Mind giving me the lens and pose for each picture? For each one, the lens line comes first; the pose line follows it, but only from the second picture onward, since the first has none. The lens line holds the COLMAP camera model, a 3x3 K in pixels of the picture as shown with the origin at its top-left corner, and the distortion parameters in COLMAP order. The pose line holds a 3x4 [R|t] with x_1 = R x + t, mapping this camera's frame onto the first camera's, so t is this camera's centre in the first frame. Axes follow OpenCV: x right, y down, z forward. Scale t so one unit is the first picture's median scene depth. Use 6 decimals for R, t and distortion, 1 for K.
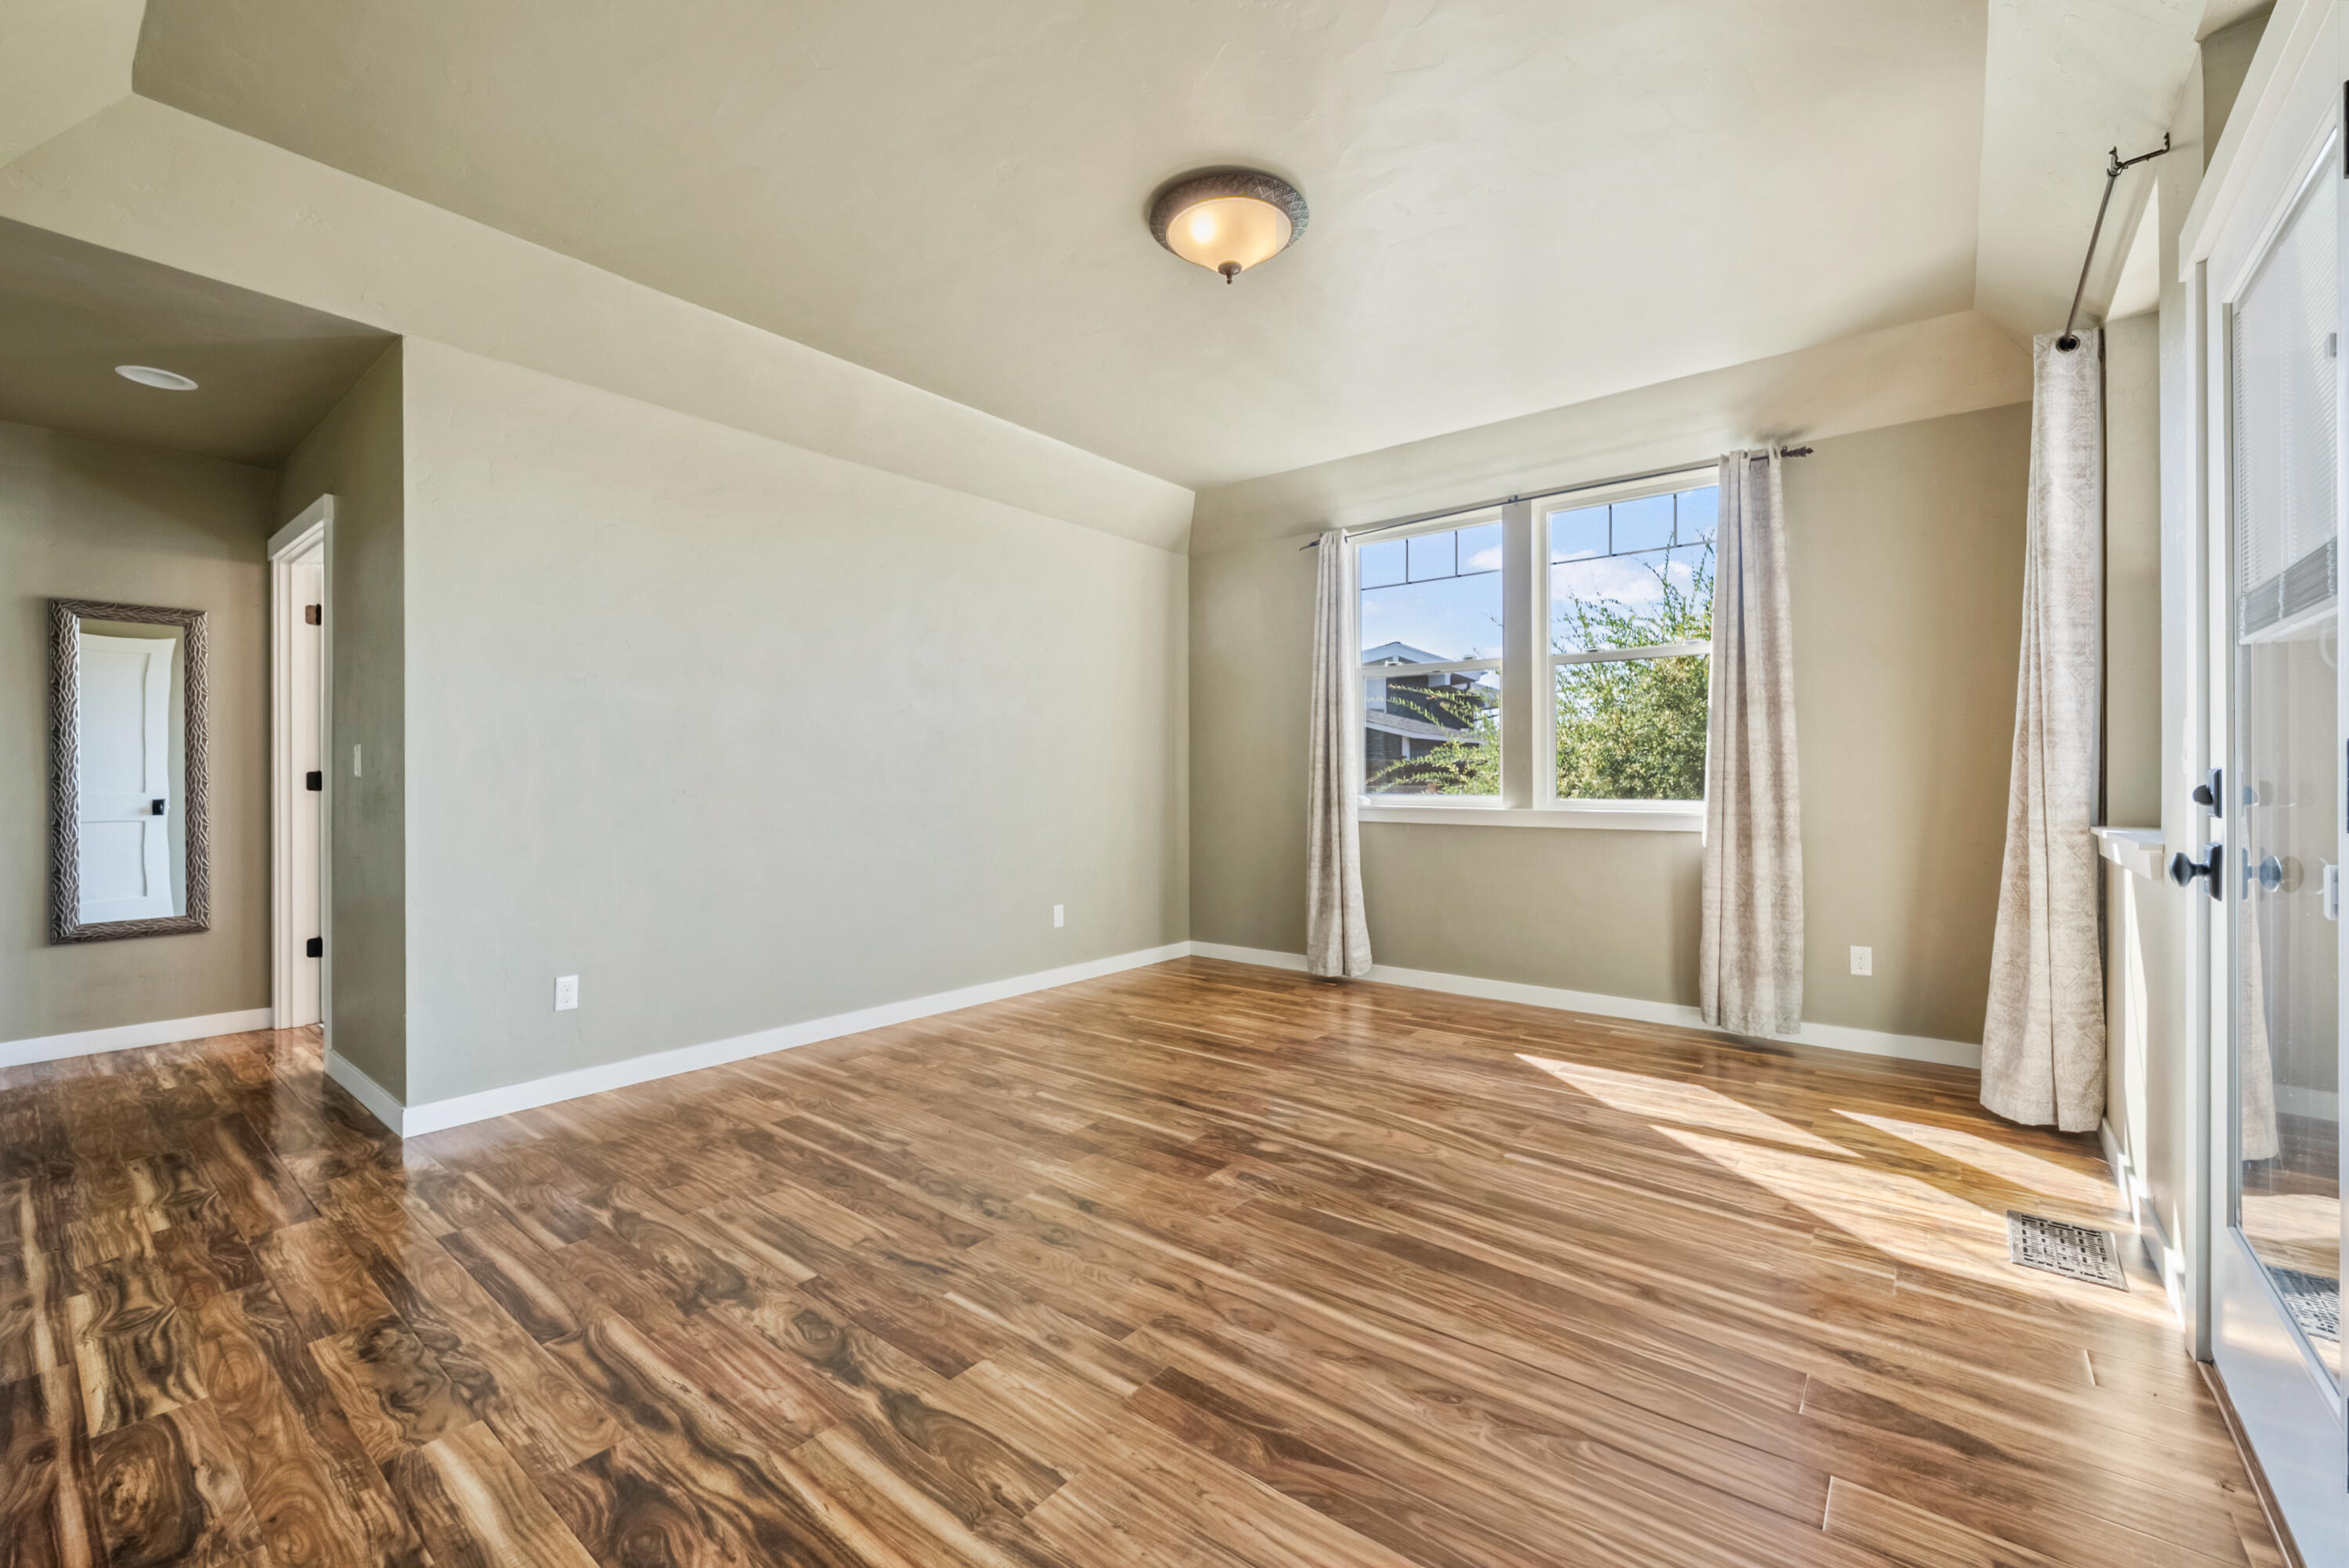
lens RADIAL K [[968.5, 0, 1172.6], [0, 968.5, 776.5], [0, 0, 1]] dist [-0.000324, -0.000031]
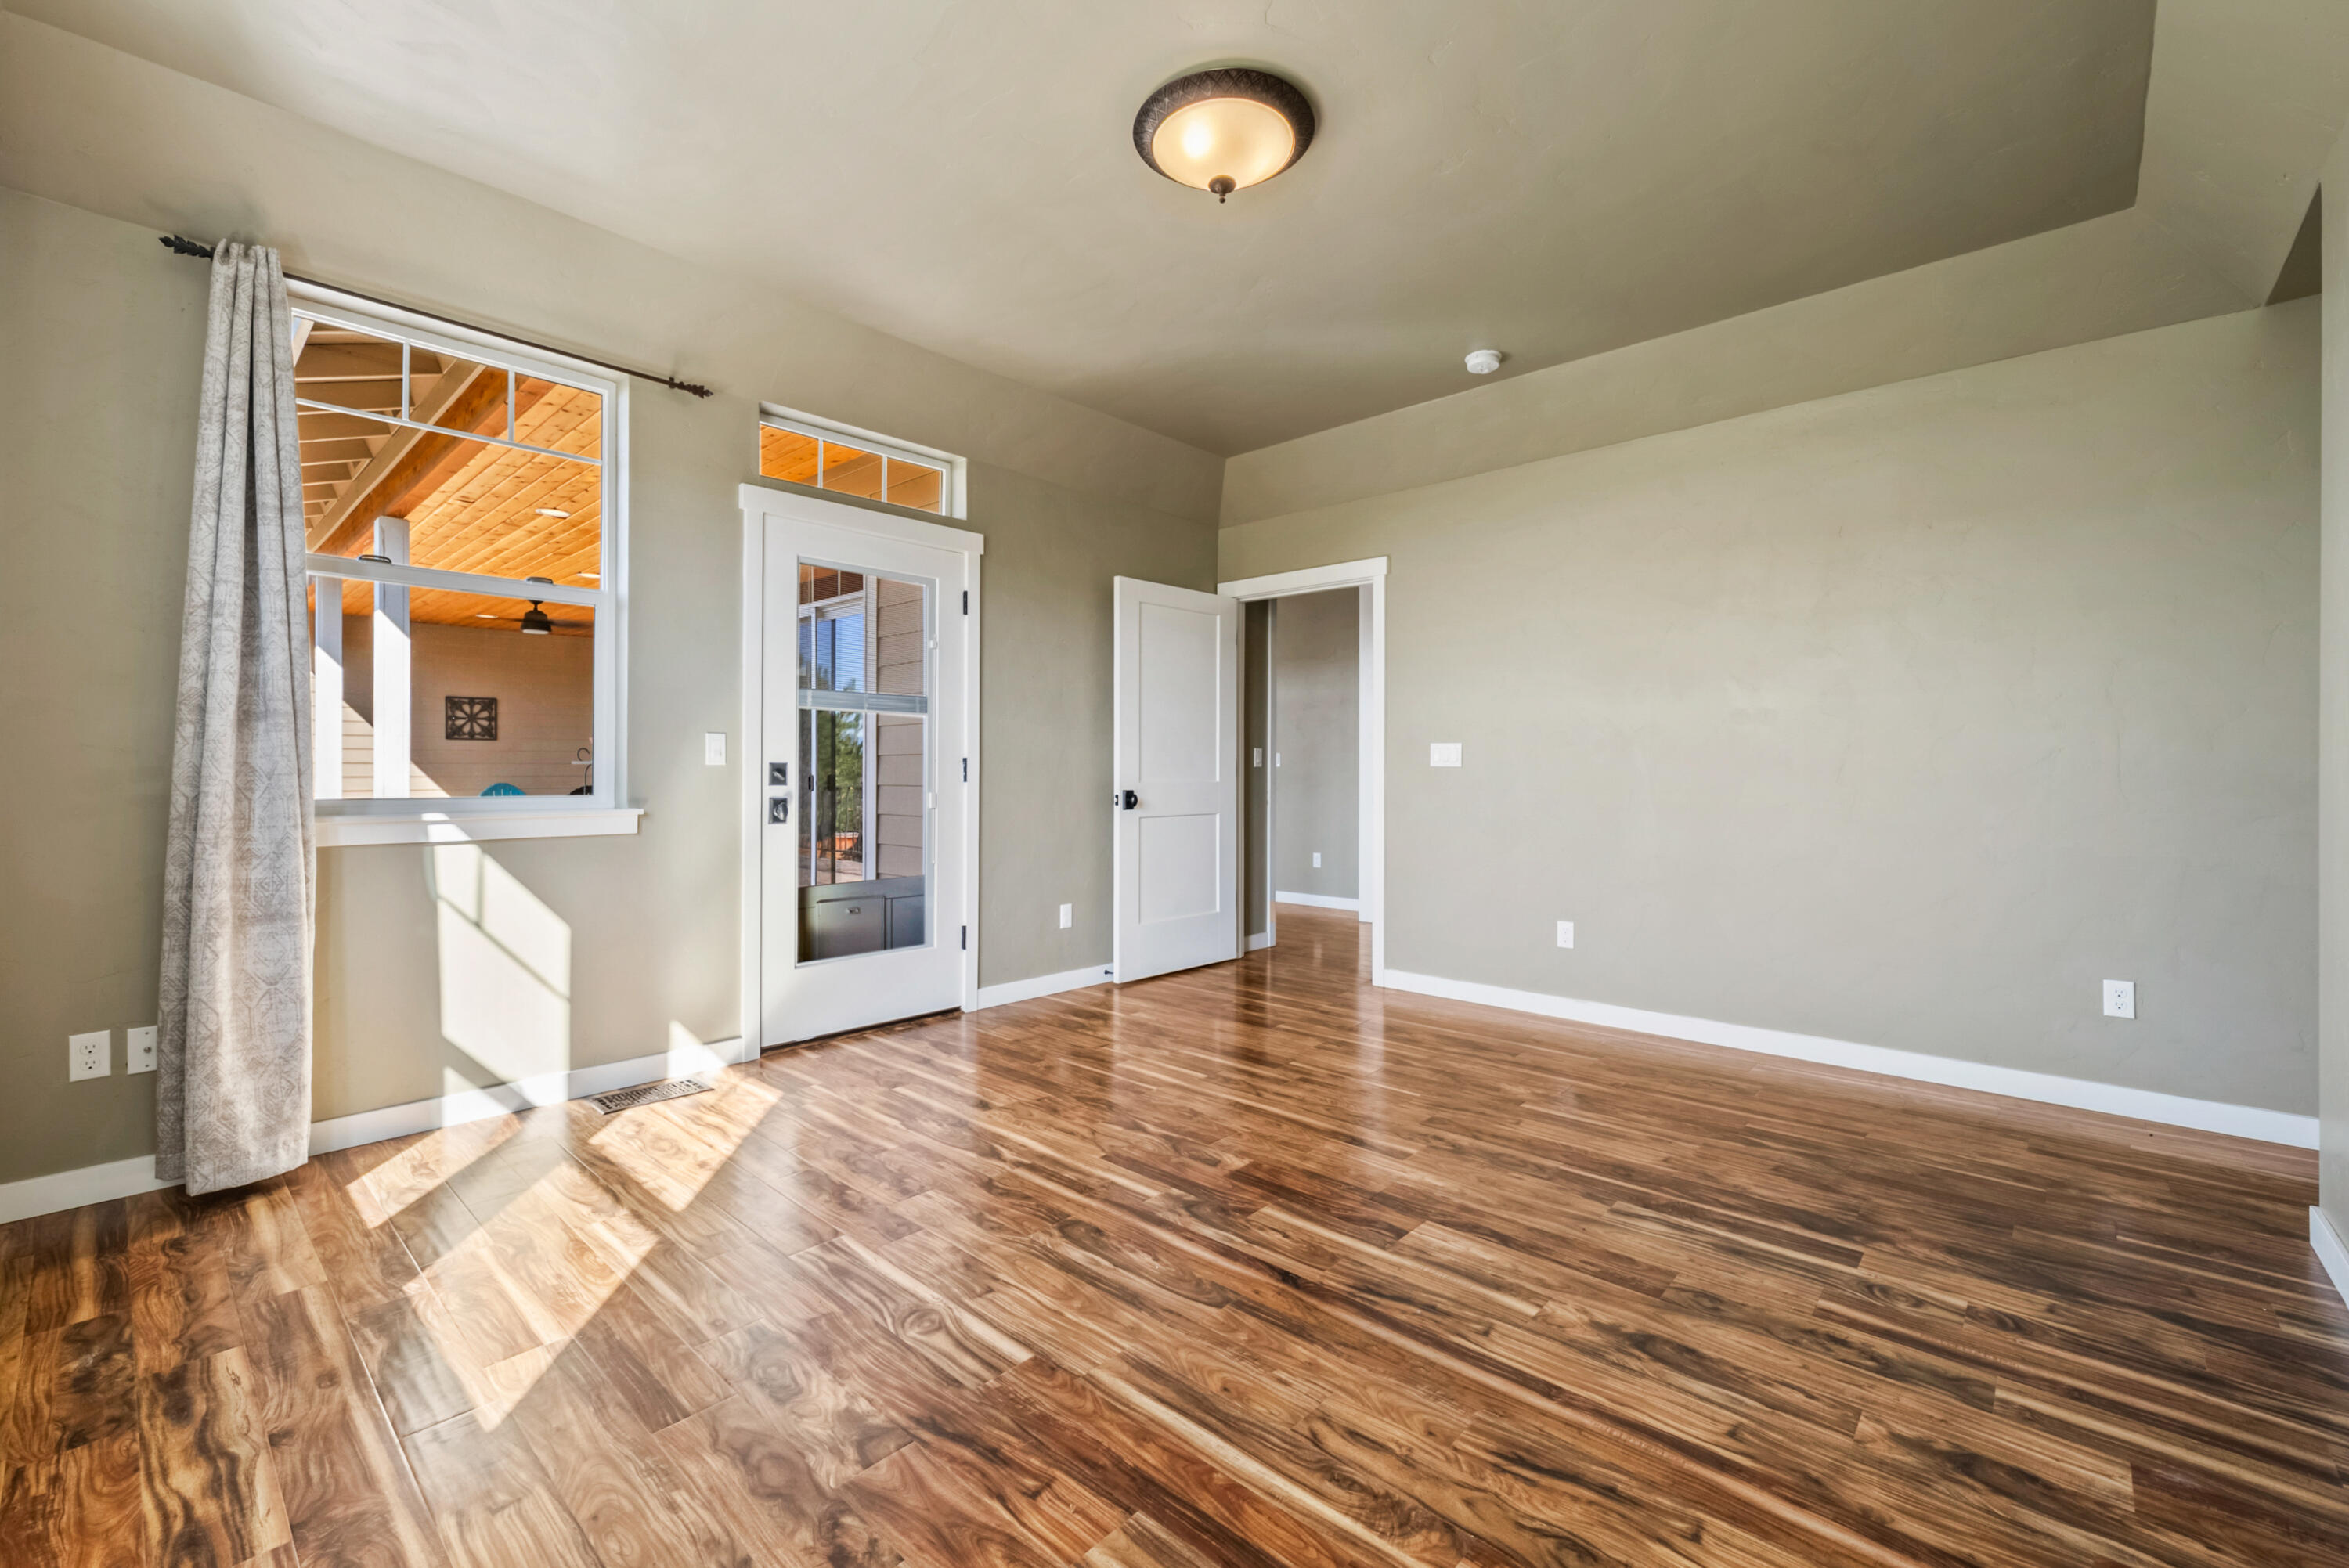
lens RADIAL K [[968.5, 0, 1175.8], [0, 968.5, 773.2], [0, 0, 1]] dist [-0.000324, -0.000031]
pose [[-0.997988, -0.001155, 0.063394, 0.044639], [-0.001098, 0.999999, 0.000938, 0.006660], [-0.063395, 0.000866, -0.997988, 1.808688]]
